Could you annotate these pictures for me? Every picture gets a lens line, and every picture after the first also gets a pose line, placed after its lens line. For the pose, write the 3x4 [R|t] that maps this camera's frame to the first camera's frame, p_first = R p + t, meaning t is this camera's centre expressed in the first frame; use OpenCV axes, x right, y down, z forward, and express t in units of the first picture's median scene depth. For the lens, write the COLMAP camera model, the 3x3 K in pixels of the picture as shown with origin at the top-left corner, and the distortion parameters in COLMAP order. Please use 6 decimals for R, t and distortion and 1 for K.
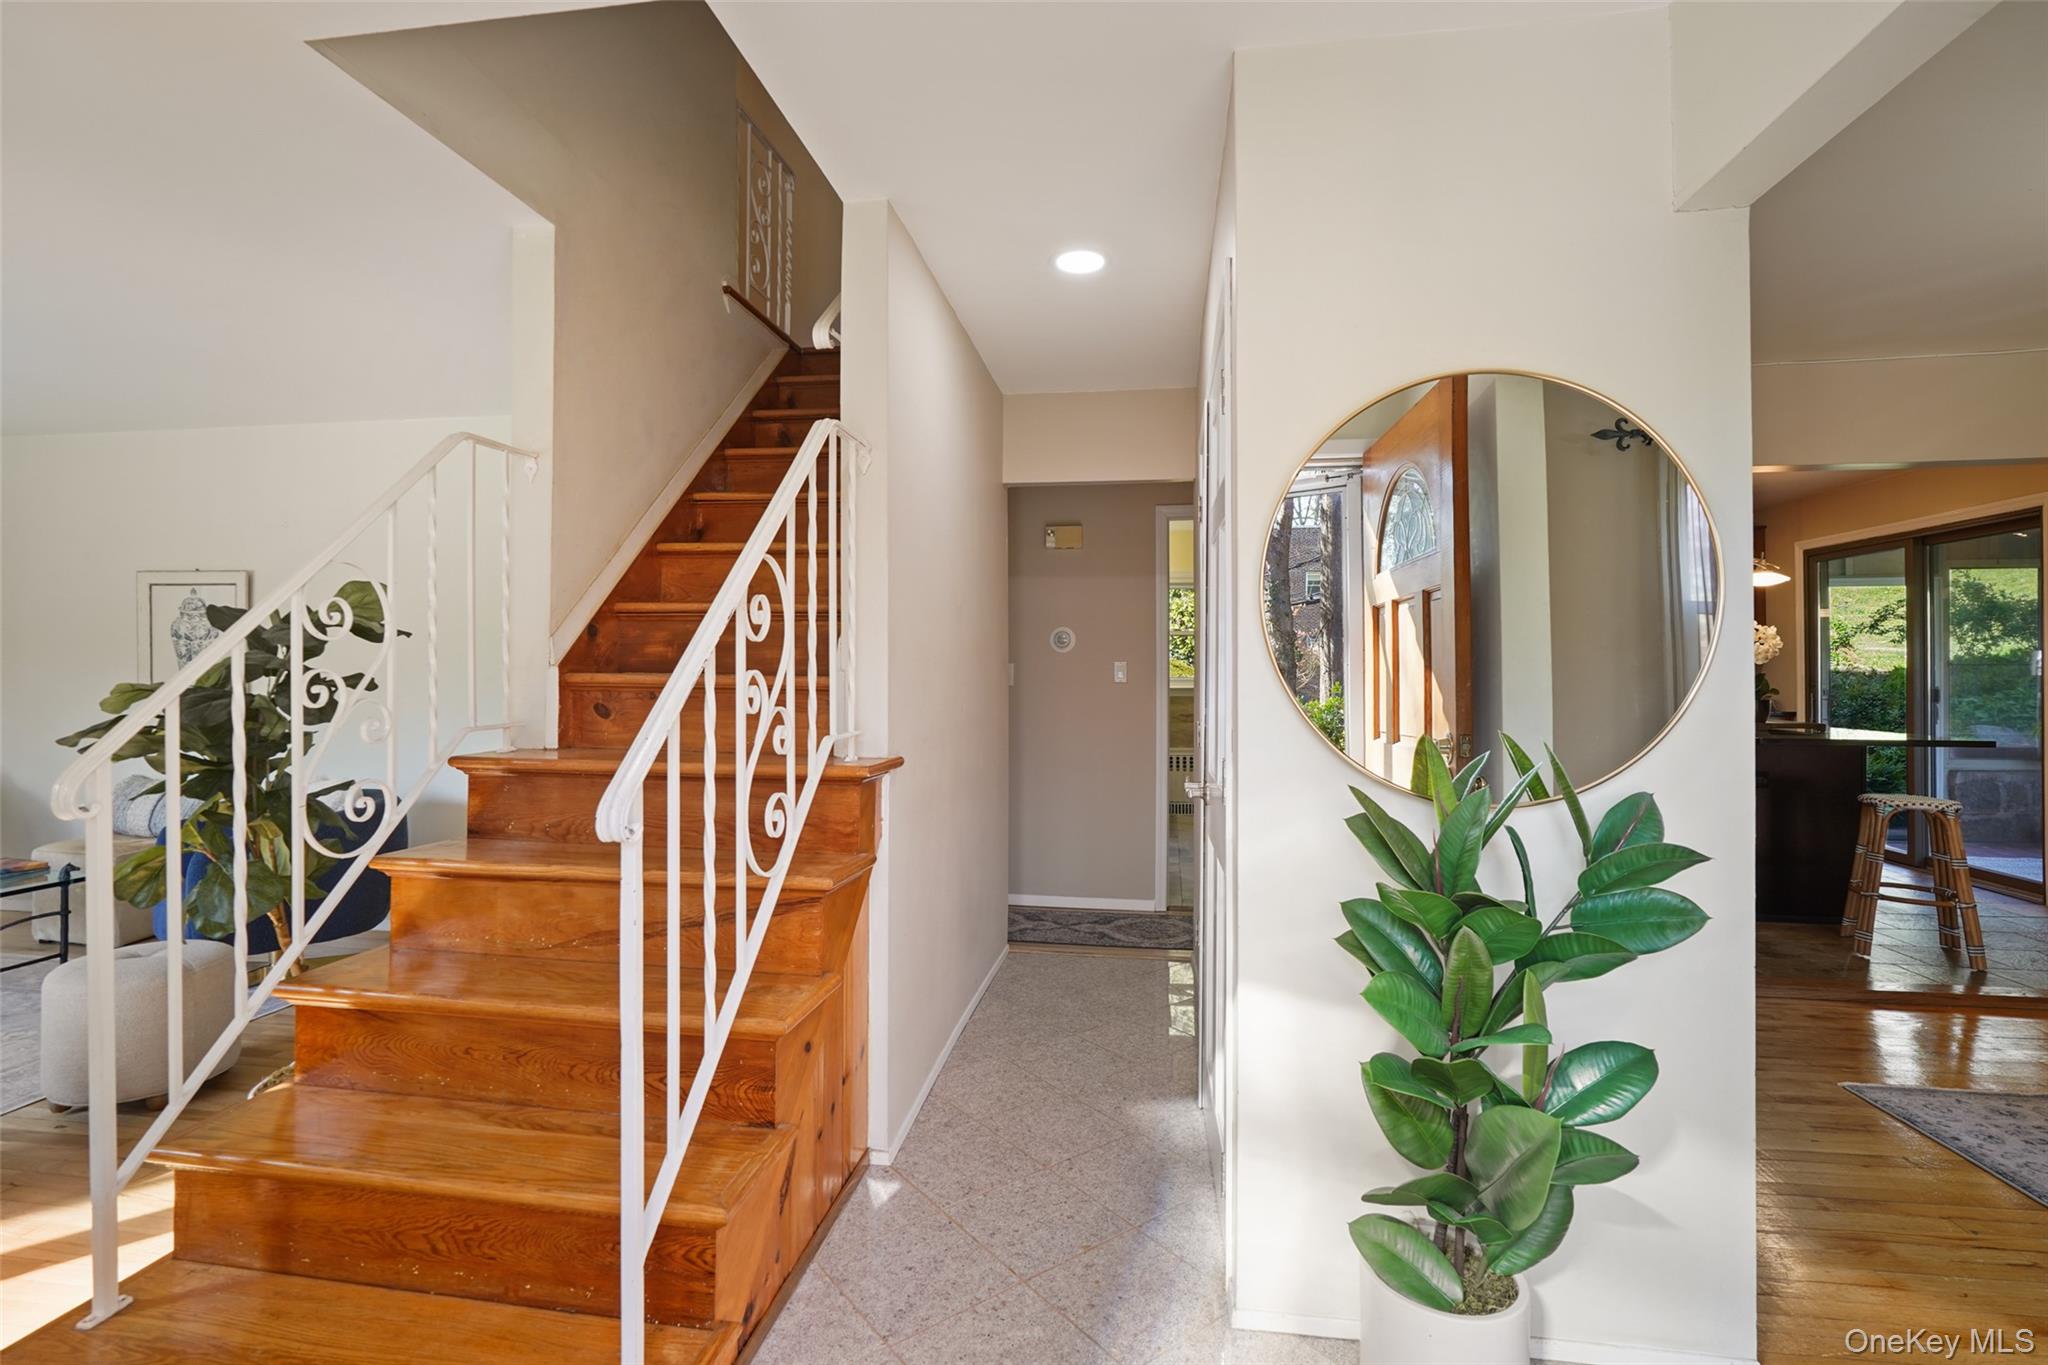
lens RADIAL K [[935.5, 0, 1014.8], [0, 935.5, 671.1], [0, 0, 1]] dist [-0.004439, 0.001878]
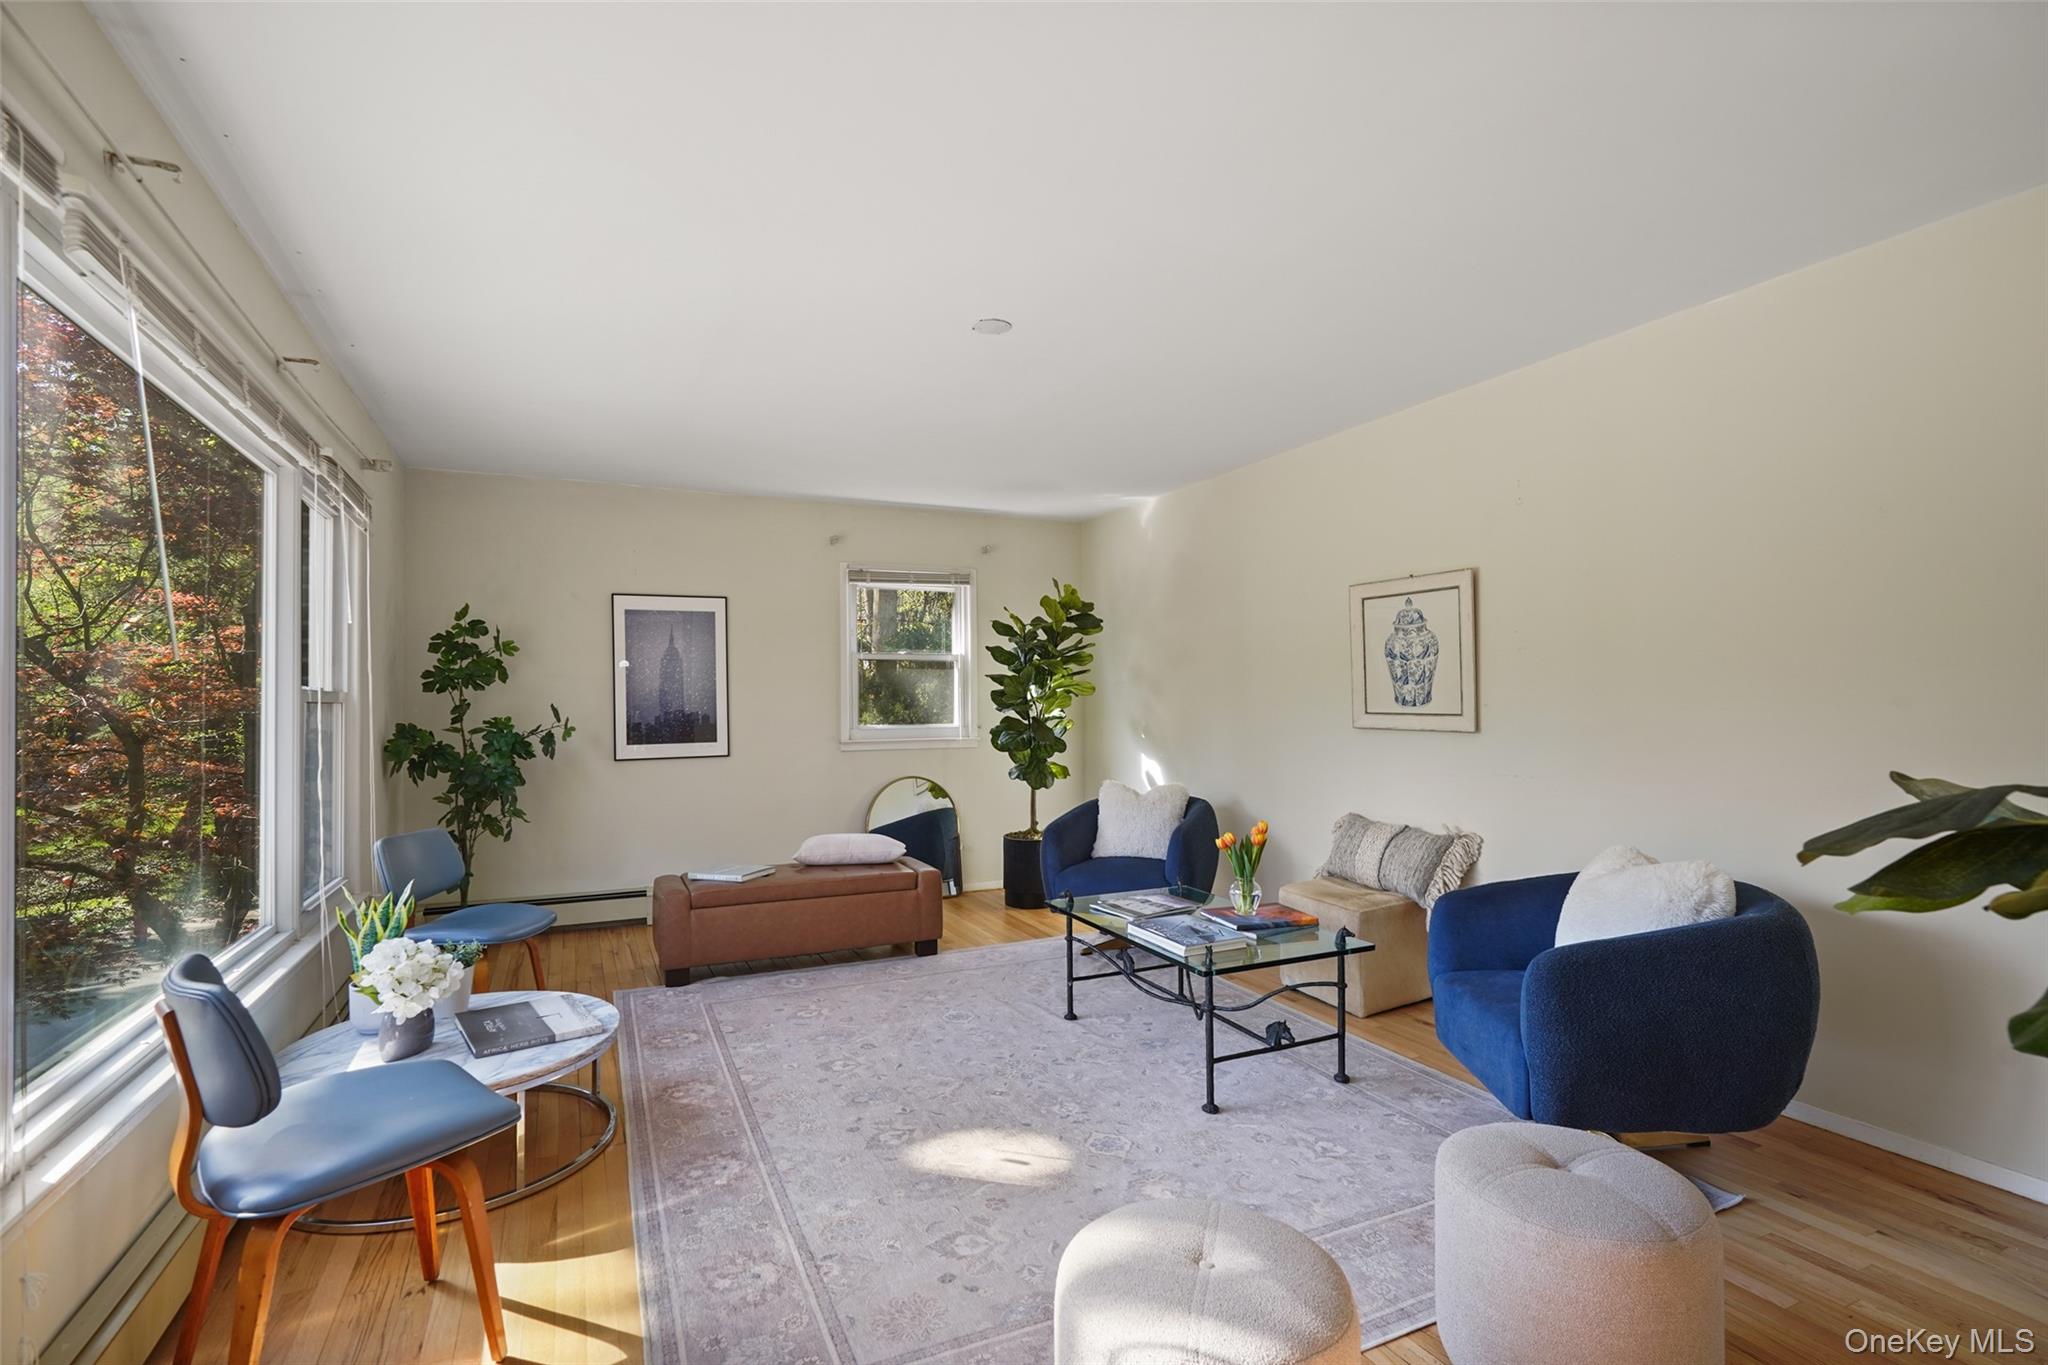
lens RADIAL K [[935.5, 0, 1017.8], [0, 935.5, 690.6], [0, 0, 1]] dist [-0.004439, 0.001878]
pose [[0.566514, -0.020204, -0.823804, -0.386187], [0.013194, 0.999794, -0.015447, 0.003615], [0.823946, -0.002118, 0.566664, 0.228967]]
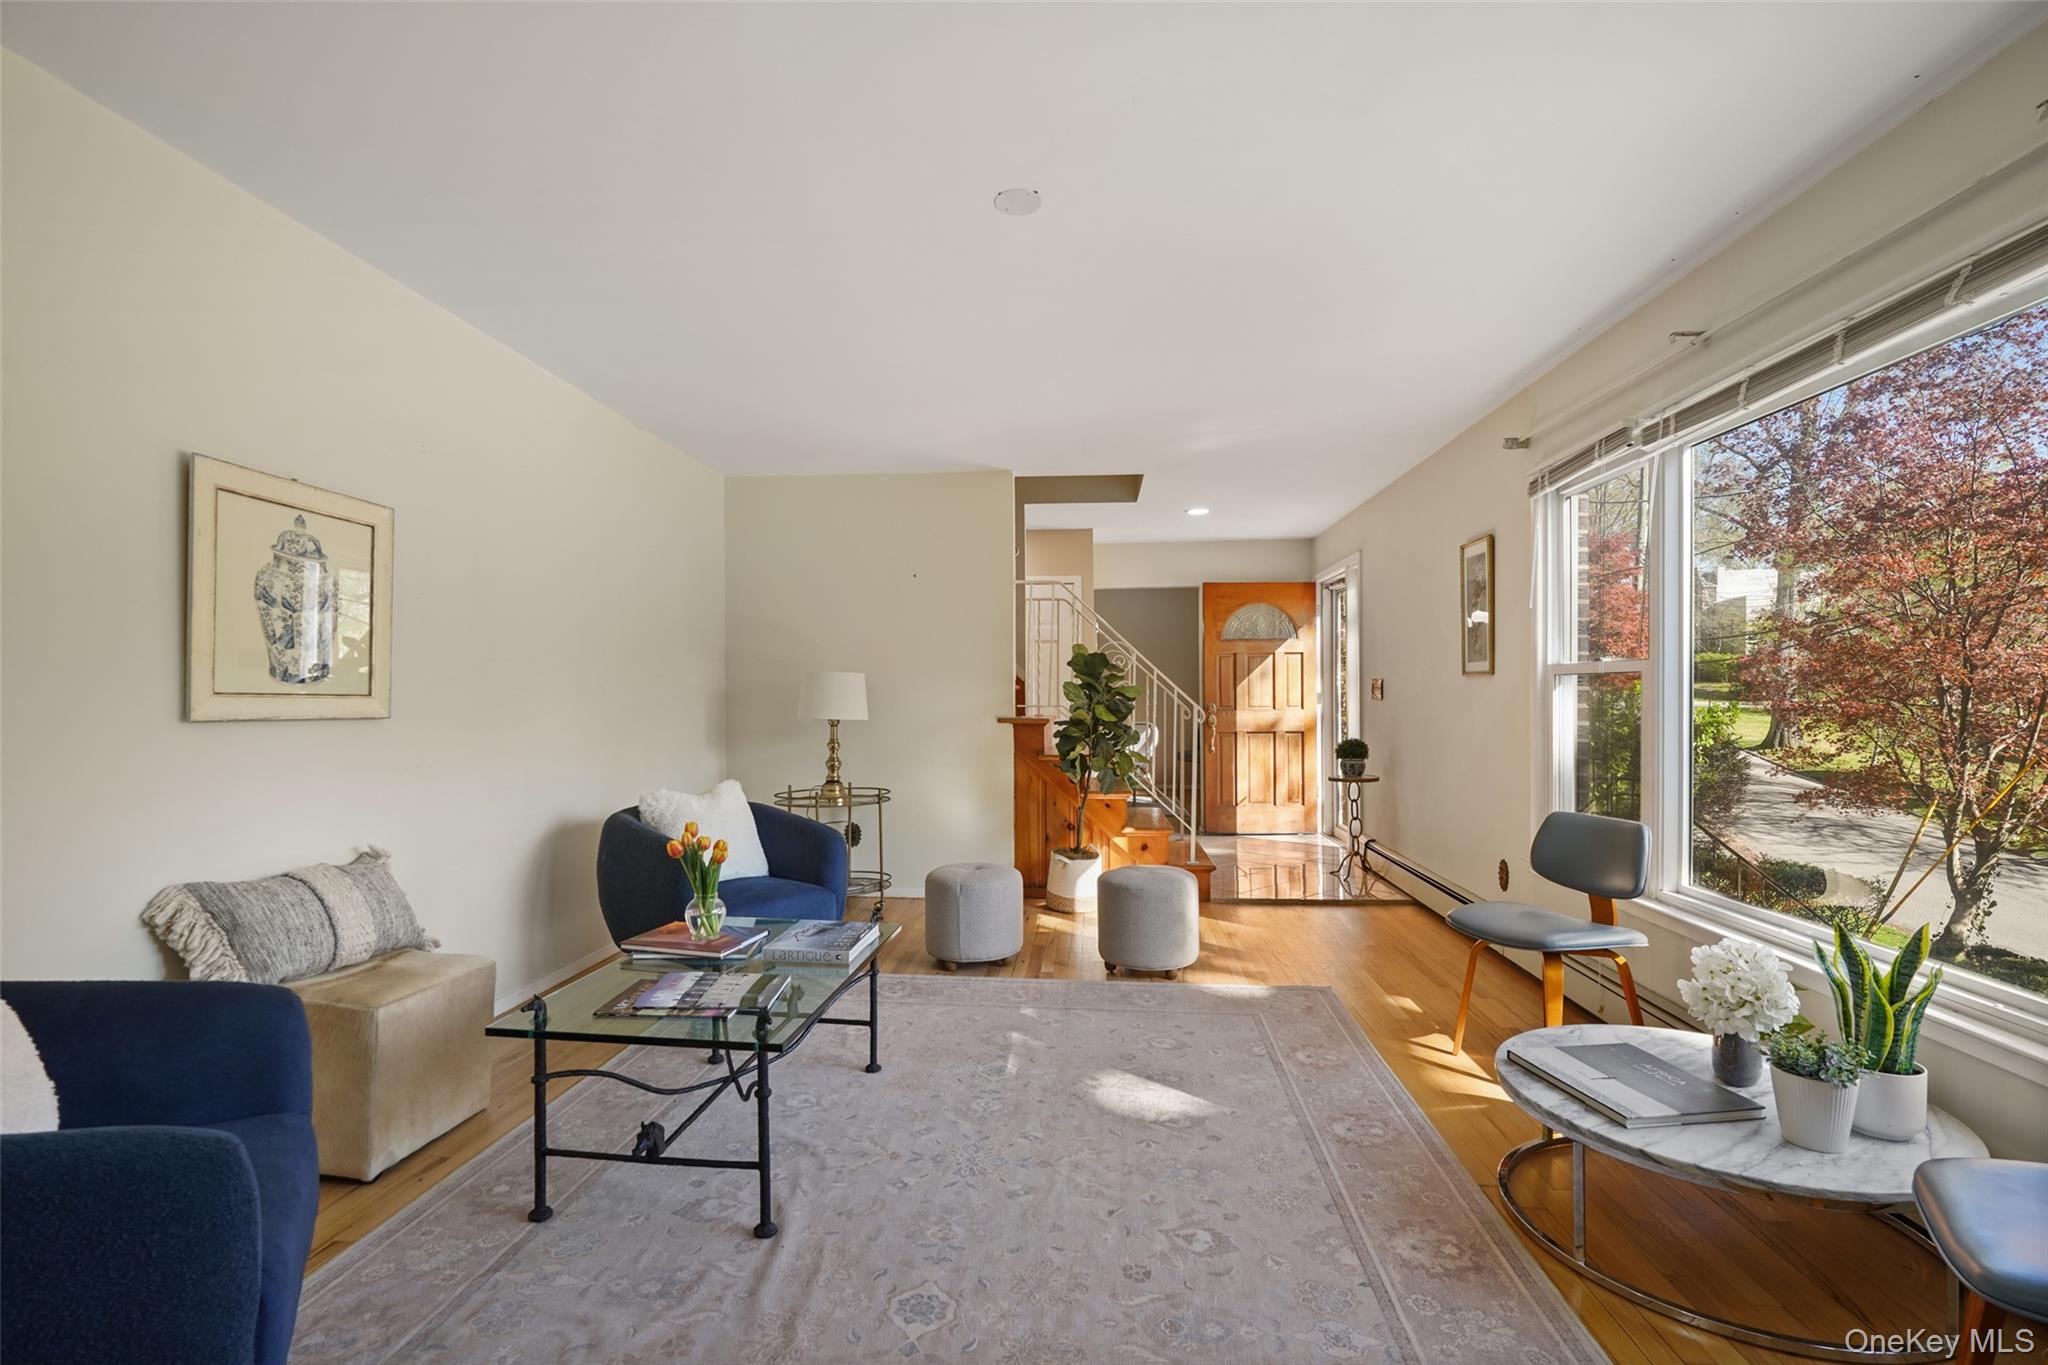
lens RADIAL K [[935.5, 0, 1016.1], [0, 935.5, 688.1], [0, 0, 1]] dist [-0.004439, 0.001878]
pose [[-0.066625, 0.009634, 0.997732, -1.456075], [-0.001505, 0.999951, -0.009756, 0.016744], [-0.997777, -0.002151, -0.066607, 0.622071]]
